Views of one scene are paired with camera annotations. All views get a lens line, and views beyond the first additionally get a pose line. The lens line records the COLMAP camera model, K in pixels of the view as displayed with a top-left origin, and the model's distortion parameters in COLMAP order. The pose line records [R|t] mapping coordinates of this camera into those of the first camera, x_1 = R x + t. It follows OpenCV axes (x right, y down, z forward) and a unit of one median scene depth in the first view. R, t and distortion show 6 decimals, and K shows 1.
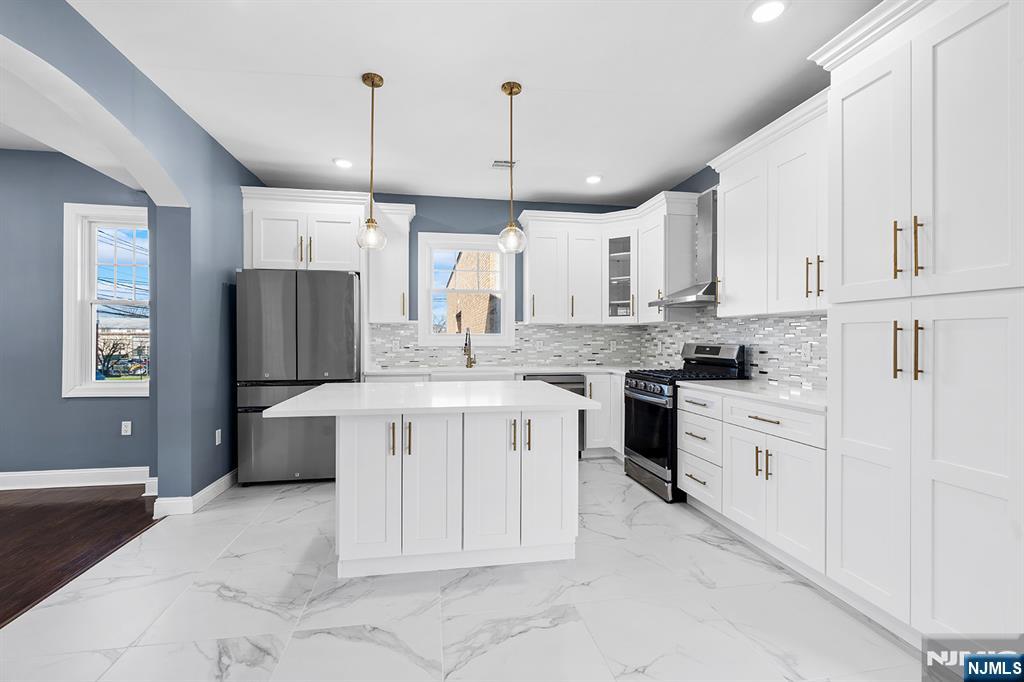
lens RADIAL K [[461.8, 0, 510.4], [0, 461.8, 338.2], [0, 0, 1]] dist [-0.003030, -0.000082]
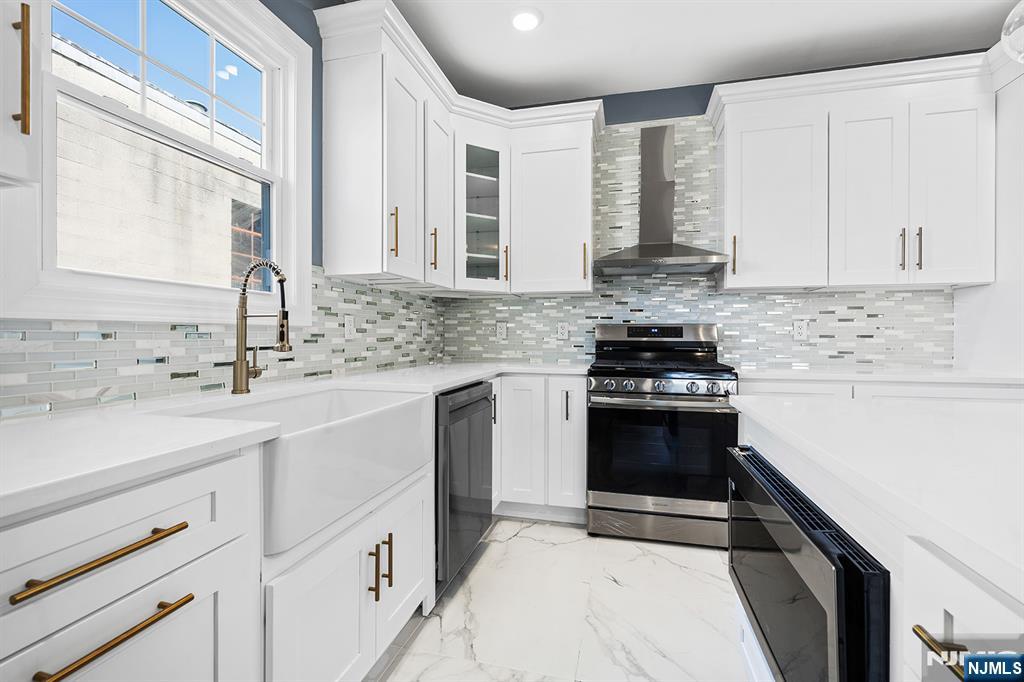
lens RADIAL K [[461.4, 0, 512.7], [0, 461.4, 336.5], [0, 0, 1]] dist [-0.001679, 0.000060]
pose [[0.410660, -0.003152, 0.911783, -0.365412], [-0.002776, 0.999985, 0.004707, 0.030378], [-0.911784, -0.004464, 0.410645, 0.886468]]
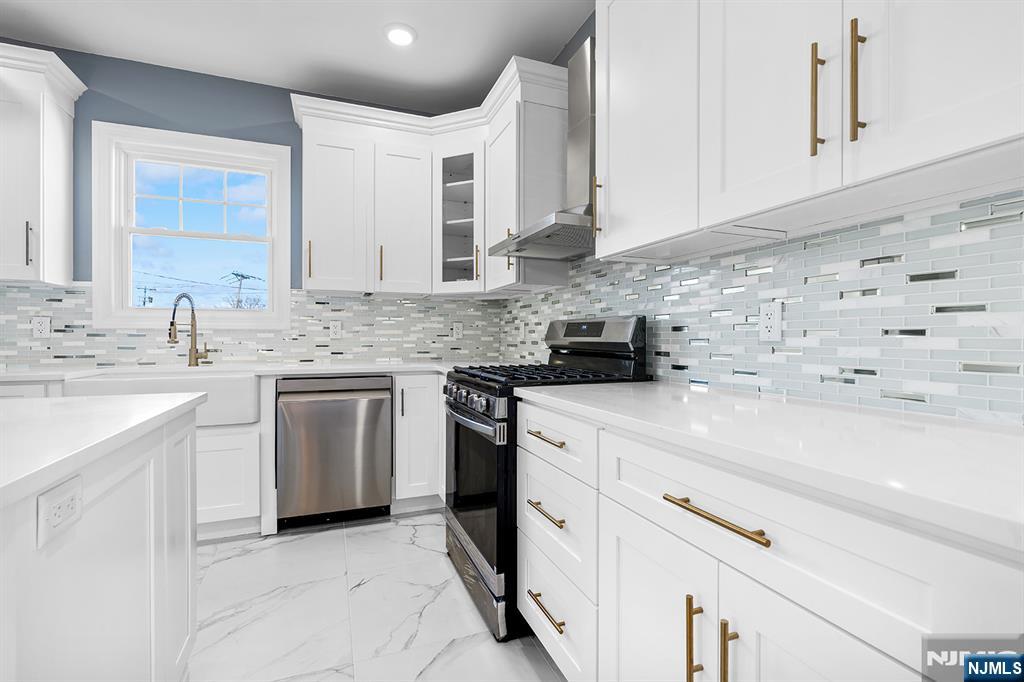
lens RADIAL K [[461.8, 0, 510.4], [0, 461.8, 338.2], [0, 0, 1]] dist [-0.003030, -0.000082]
pose [[0.980387, -0.000987, 0.197077, 0.225275], [0.000352, 0.999995, 0.003258, 0.034513], [-0.197080, -0.003125, 0.980383, 0.459093]]
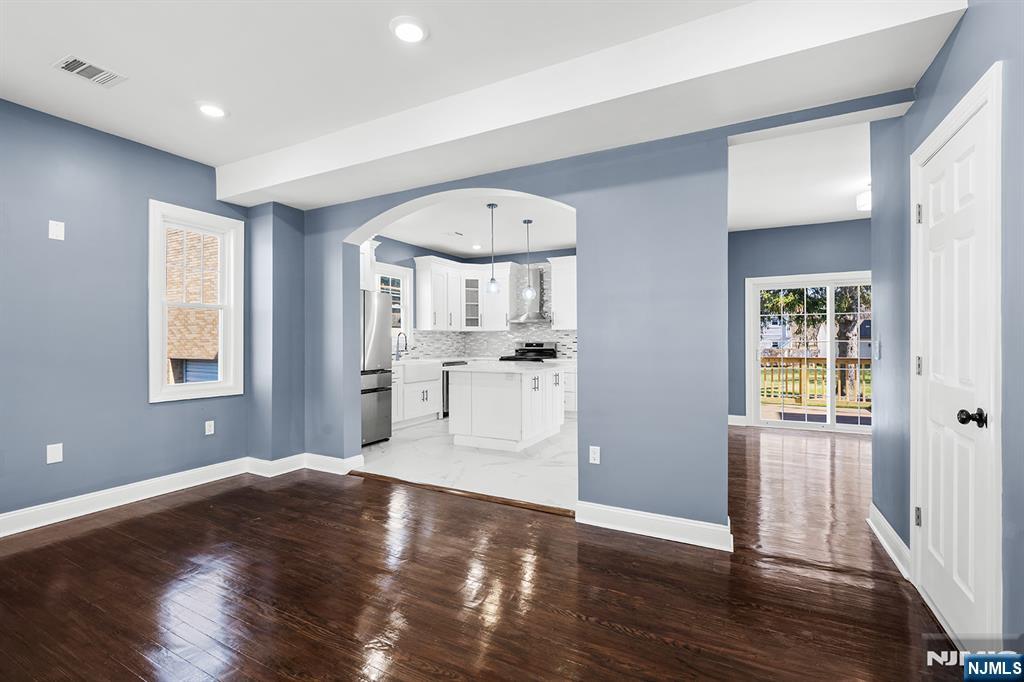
lens RADIAL K [[457.2, 0, 512.0], [0, 457.2, 341.0], [0, 0, 1]] dist [-0.004621, 0.000386]
pose [[0.614137, -0.005615, 0.789180, -1.216241], [0.002509, 0.999984, 0.005163, -0.002907], [-0.789196, -0.001191, 0.614140, -0.164392]]
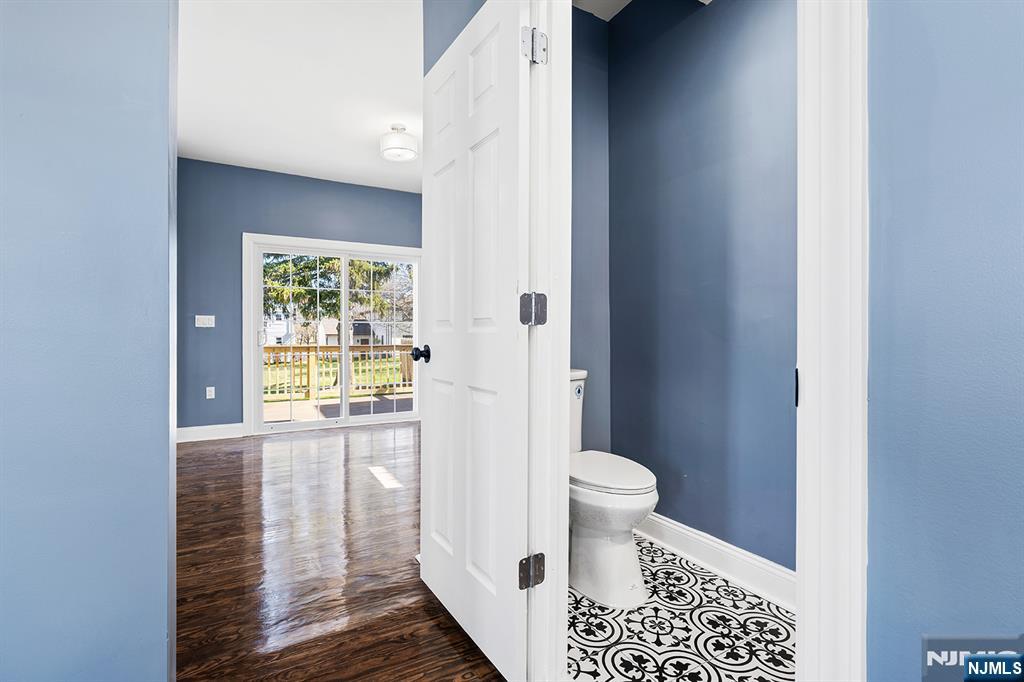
lens RADIAL K [[461.8, 0, 510.4], [0, 461.8, 338.2], [0, 0, 1]] dist [-0.003030, -0.000082]
pose [[-0.321597, -0.003934, 0.946868, -0.768034], [-0.005072, 0.999984, 0.002432, 0.050577], [-0.946863, -0.004021, -0.321612, -0.091957]]
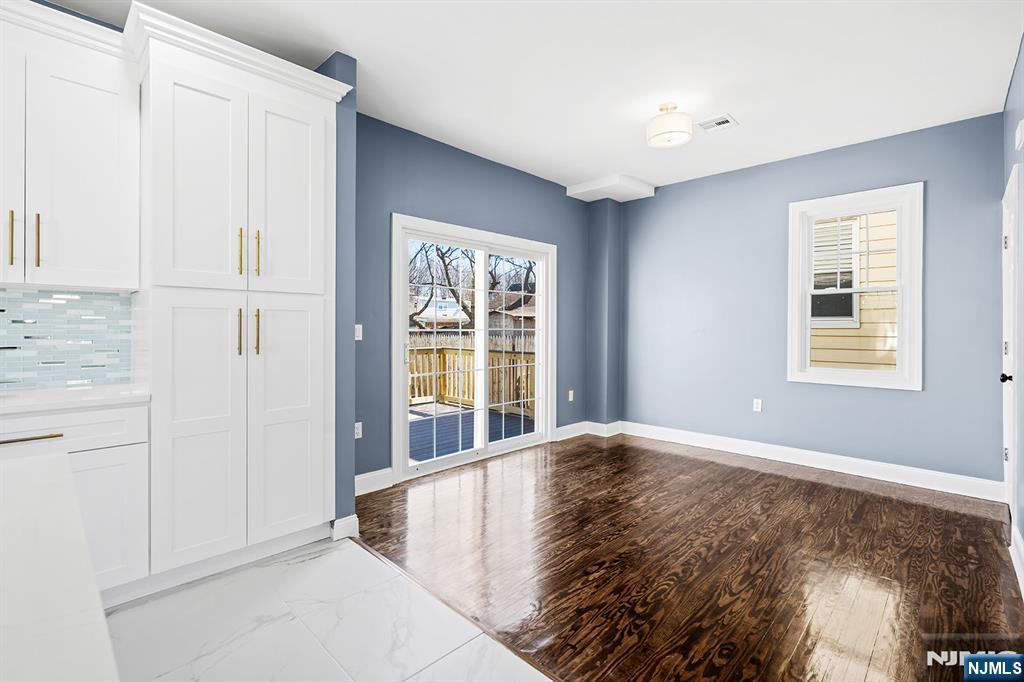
lens RADIAL K [[460.9, 0, 513.0], [0, 460.9, 327.5], [0, 0, 1]] dist [-0.002542, 0.000245]
pose [[-0.584775, -0.004672, 0.811182, -0.271718], [-0.006463, 0.999979, 0.001100, 0.003155], [-0.811170, -0.004600, -0.584793, 0.515380]]
